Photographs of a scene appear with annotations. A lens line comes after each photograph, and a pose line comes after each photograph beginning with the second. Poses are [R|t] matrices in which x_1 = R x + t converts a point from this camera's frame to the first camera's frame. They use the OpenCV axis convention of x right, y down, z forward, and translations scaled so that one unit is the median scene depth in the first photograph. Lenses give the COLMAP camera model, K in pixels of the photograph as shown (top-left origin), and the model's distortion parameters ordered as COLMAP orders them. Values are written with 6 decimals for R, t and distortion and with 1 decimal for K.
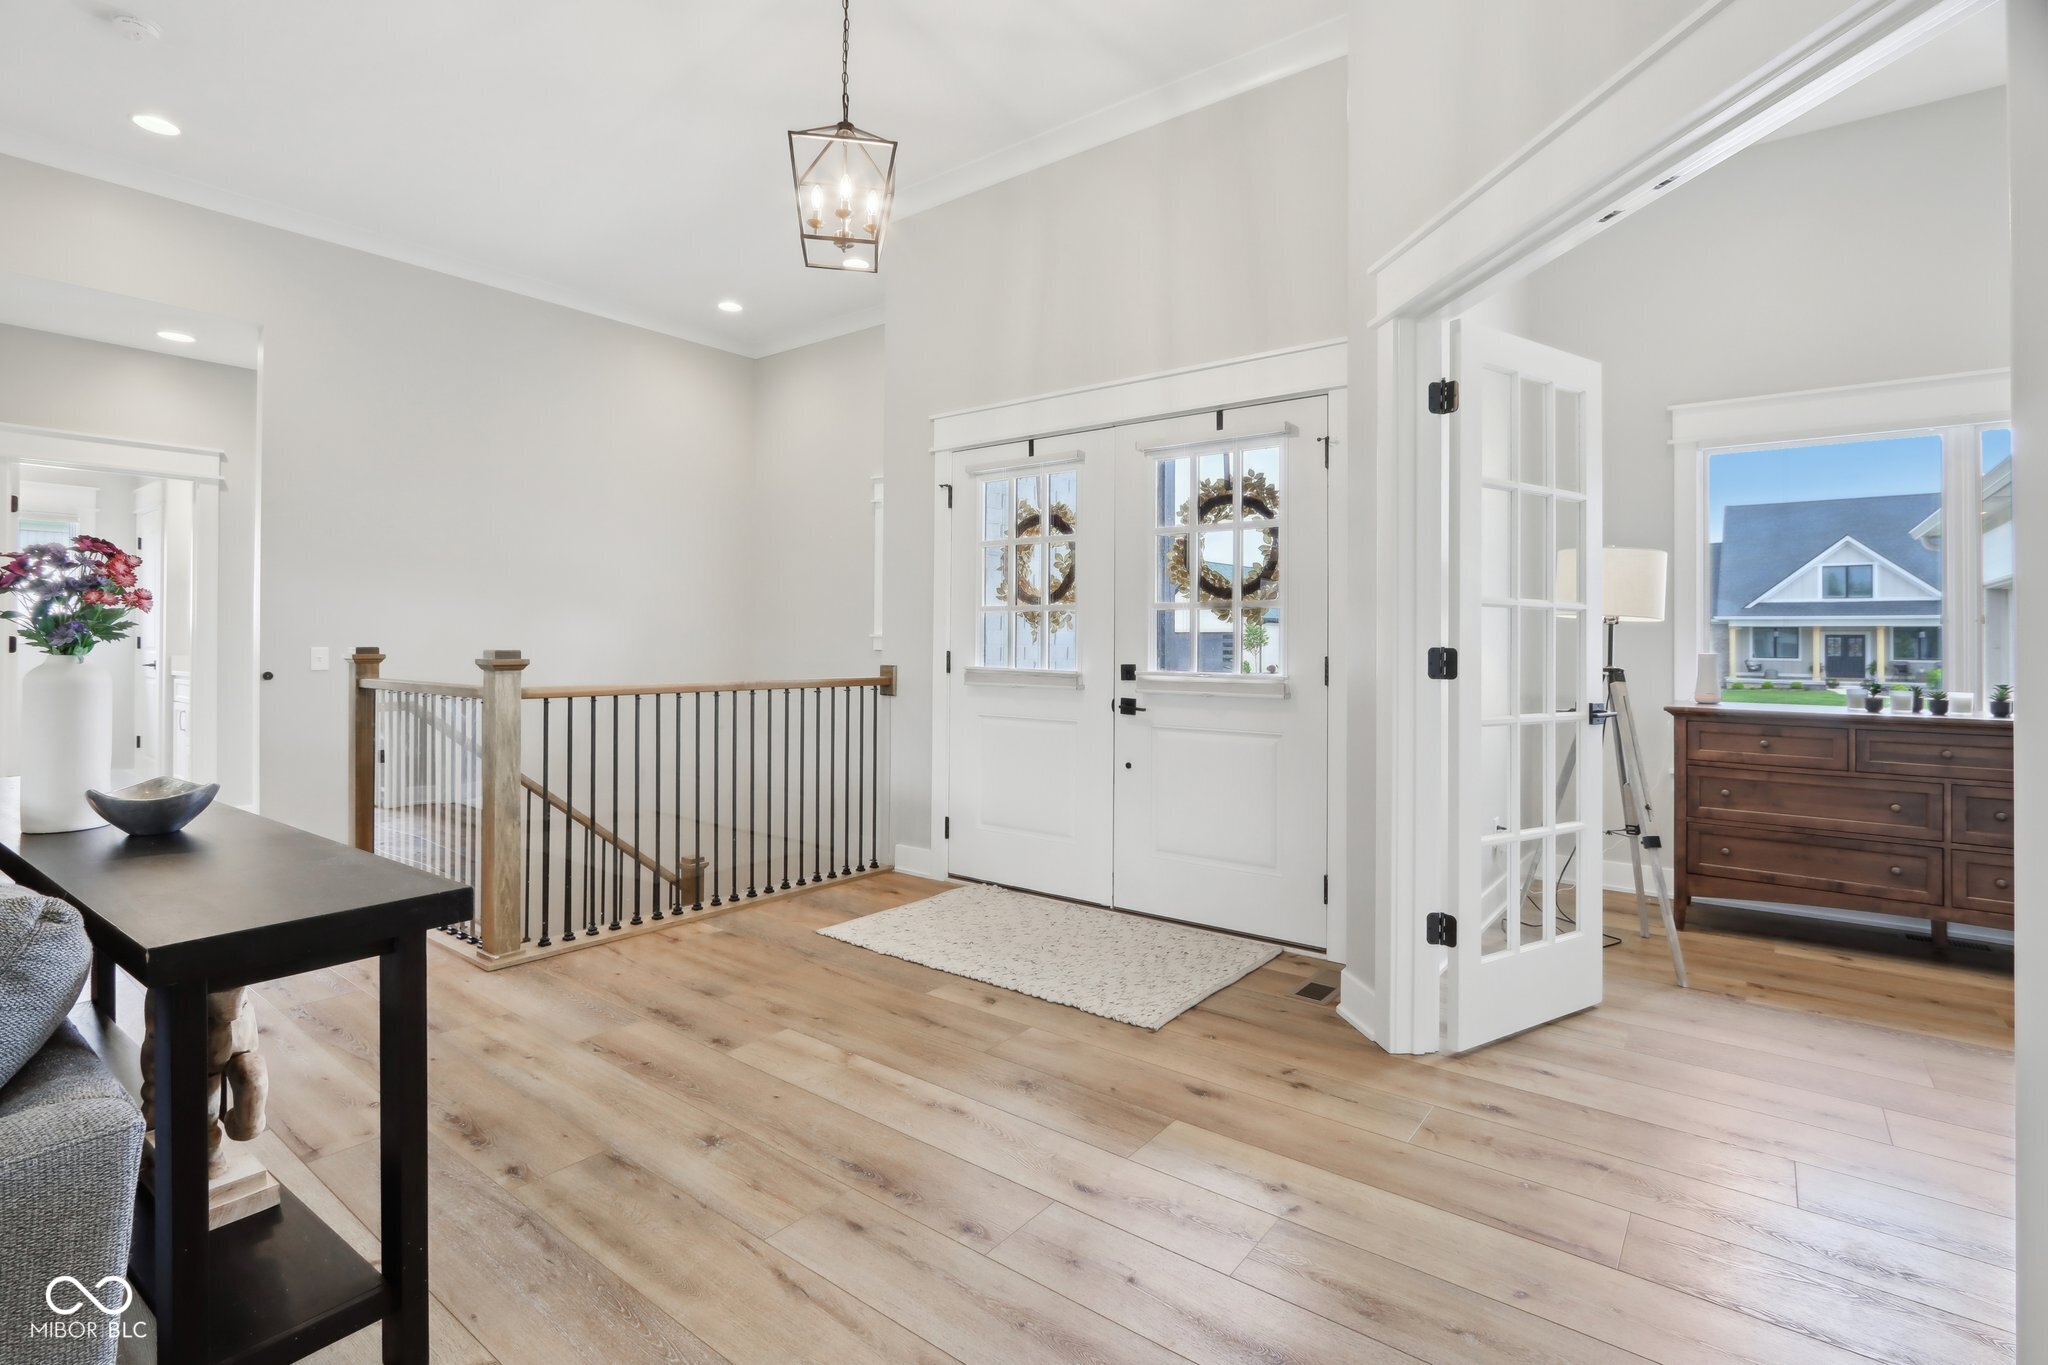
lens RADIAL K [[964.3, 0, 1015.4], [0, 964.3, 639.5], [0, 0, 1]] dist [-0.013660, -0.000062]
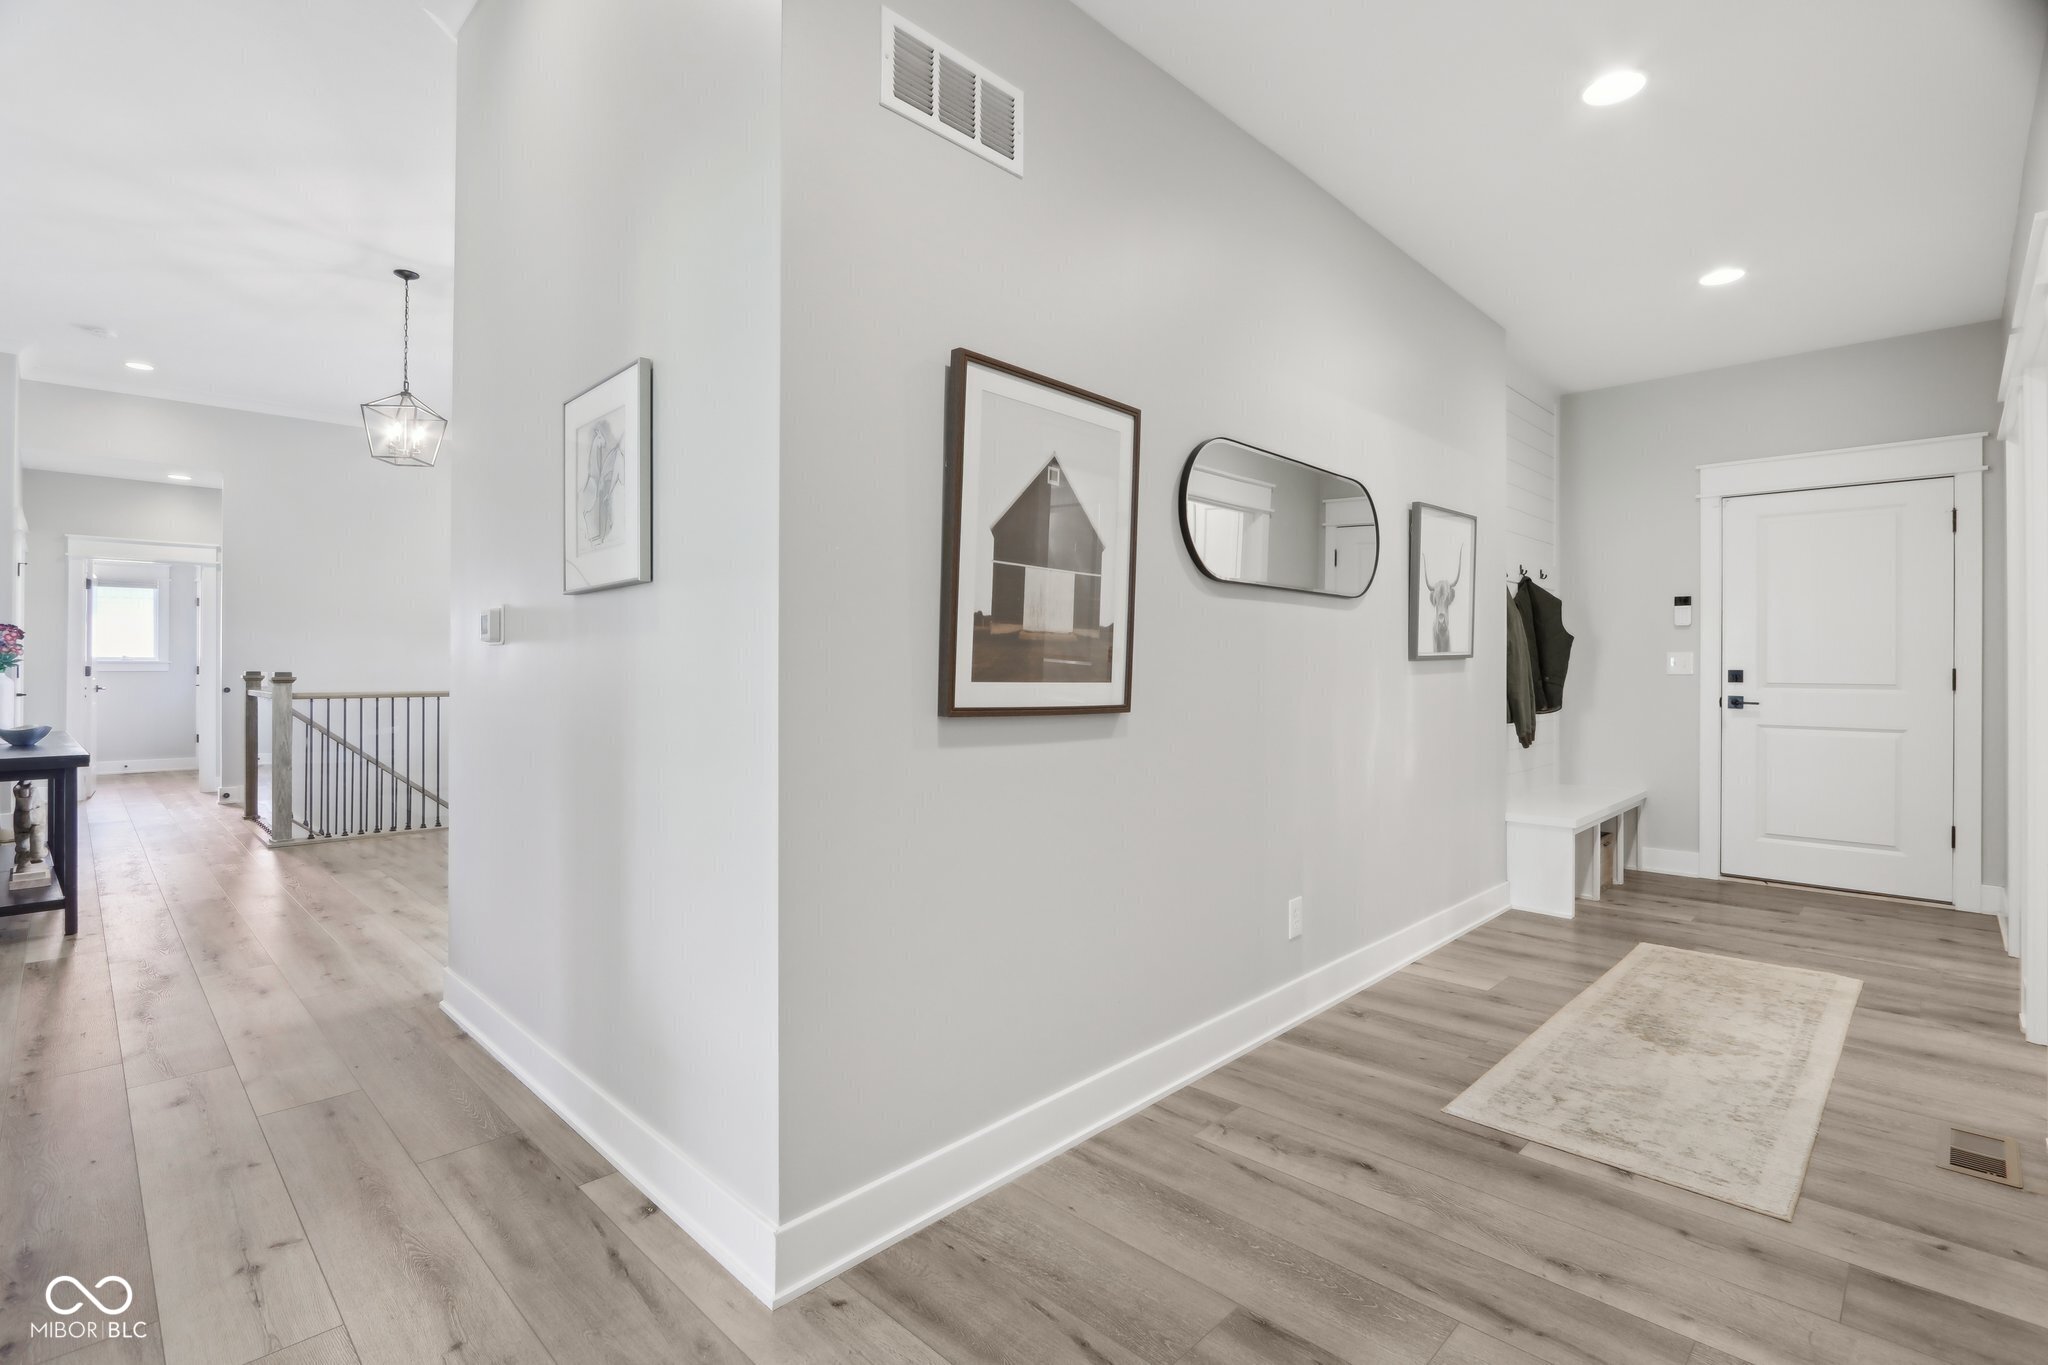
lens RADIAL K [[951.4, 0, 1034.9], [0, 951.4, 666.9], [0, 0, 1]] dist [-0.015703, 0.000003]
pose [[0.994091, -0.004023, -0.108472, 1.057004], [0.004011, 0.999992, -0.000333, 0.007849], [0.108472, -0.000104, 0.994099, -0.599928]]
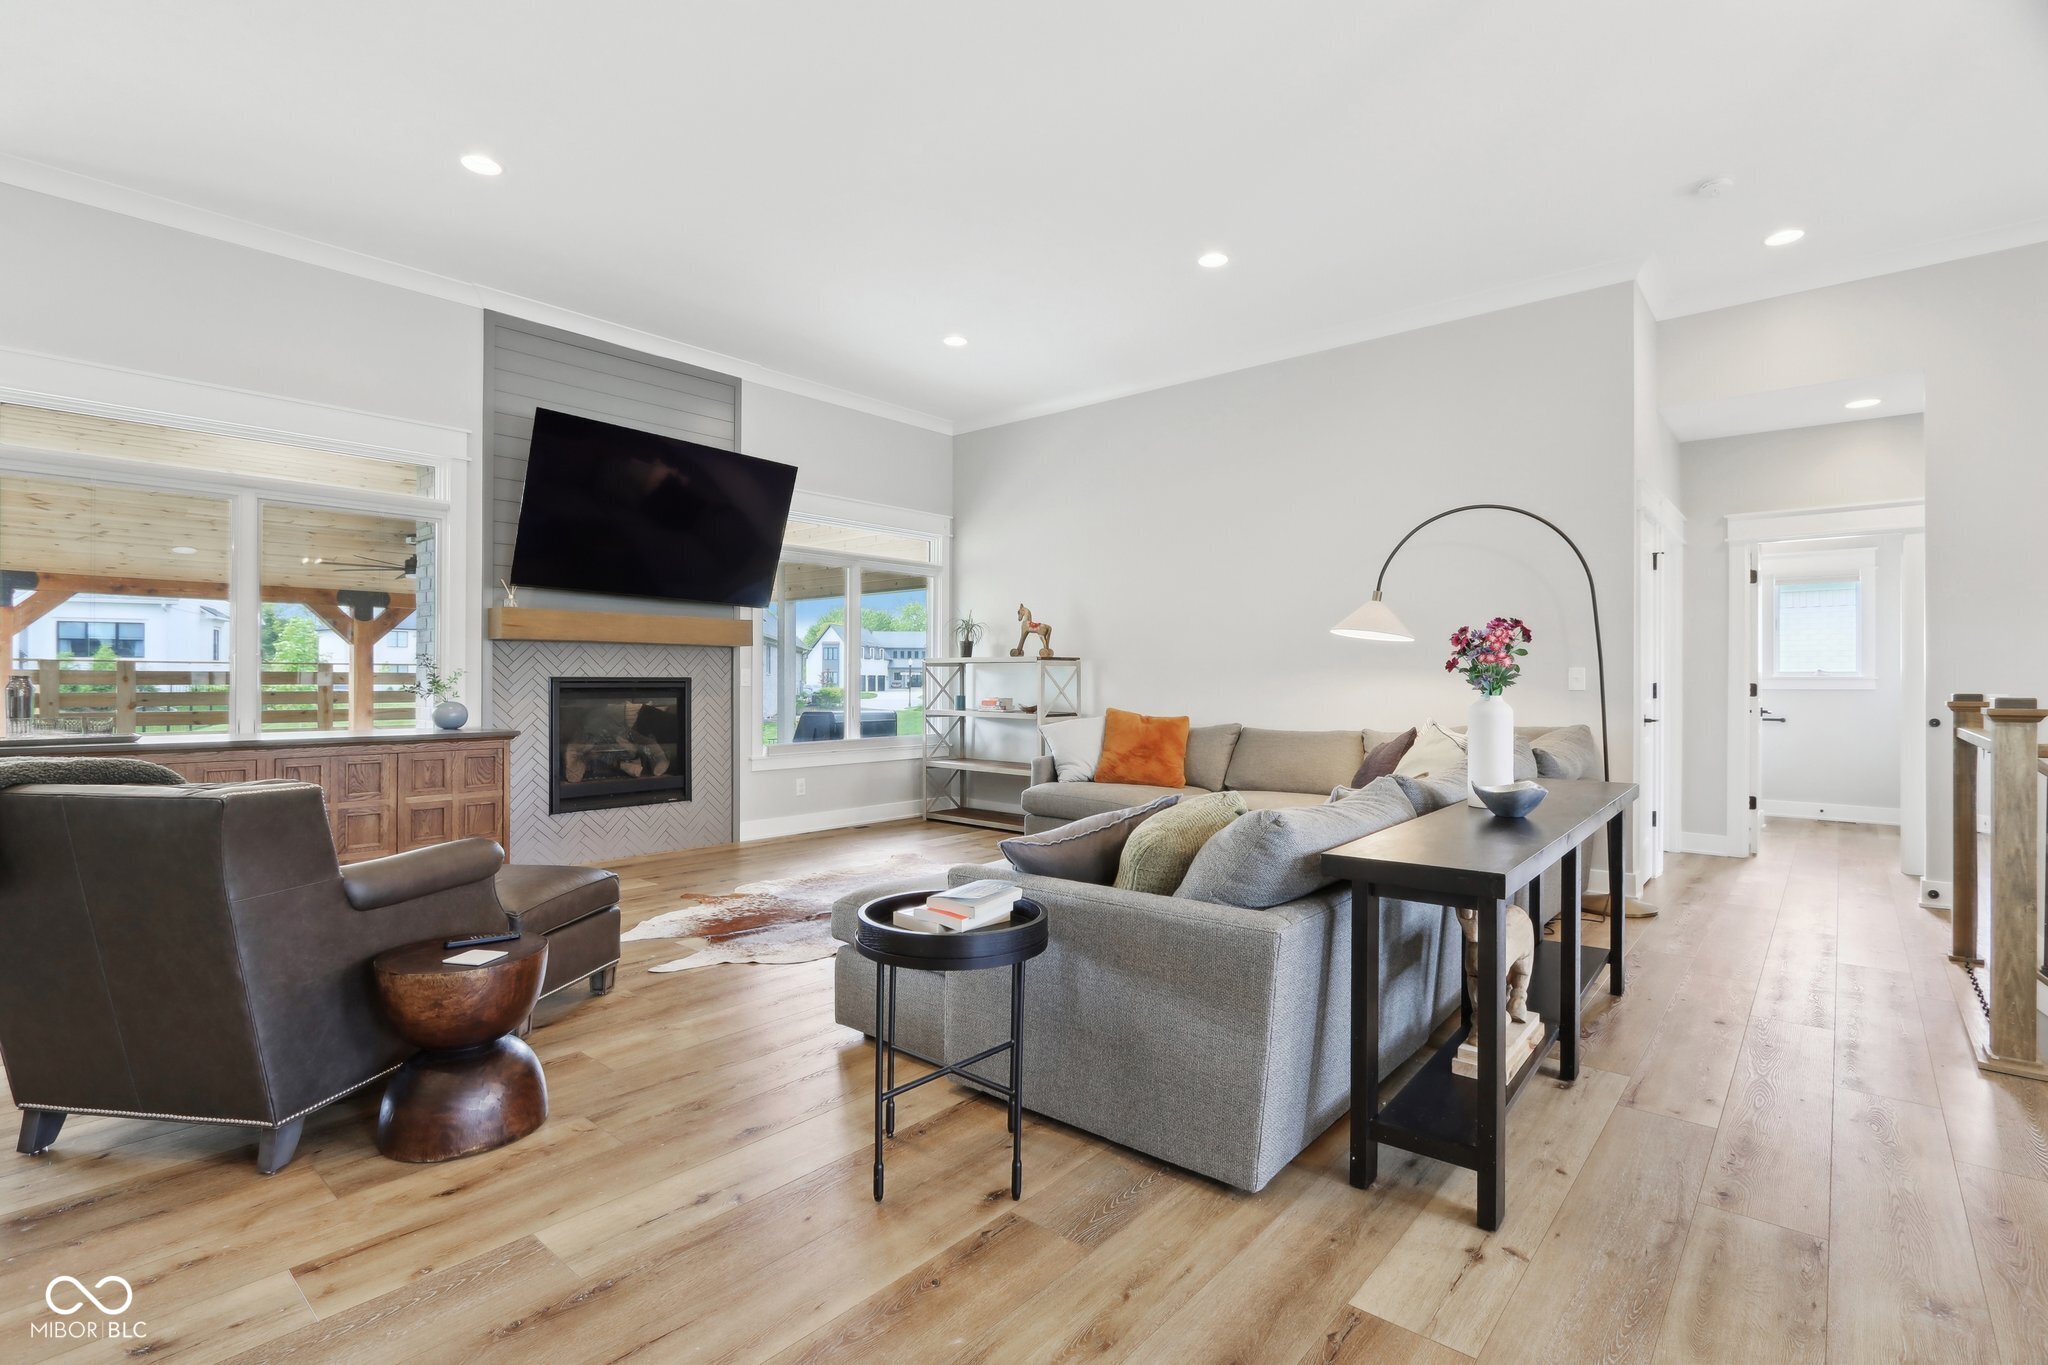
lens RADIAL K [[953.7, 0, 1033.0], [0, 953.7, 683.0], [0, 0, 1]] dist [-0.021208, 0.000055]
pose [[-0.051411, -0.004417, -0.998668, 0.324221], [0.001517, 0.999989, -0.004501, 0.000367], [0.998676, -0.001747, -0.051404, 0.182725]]
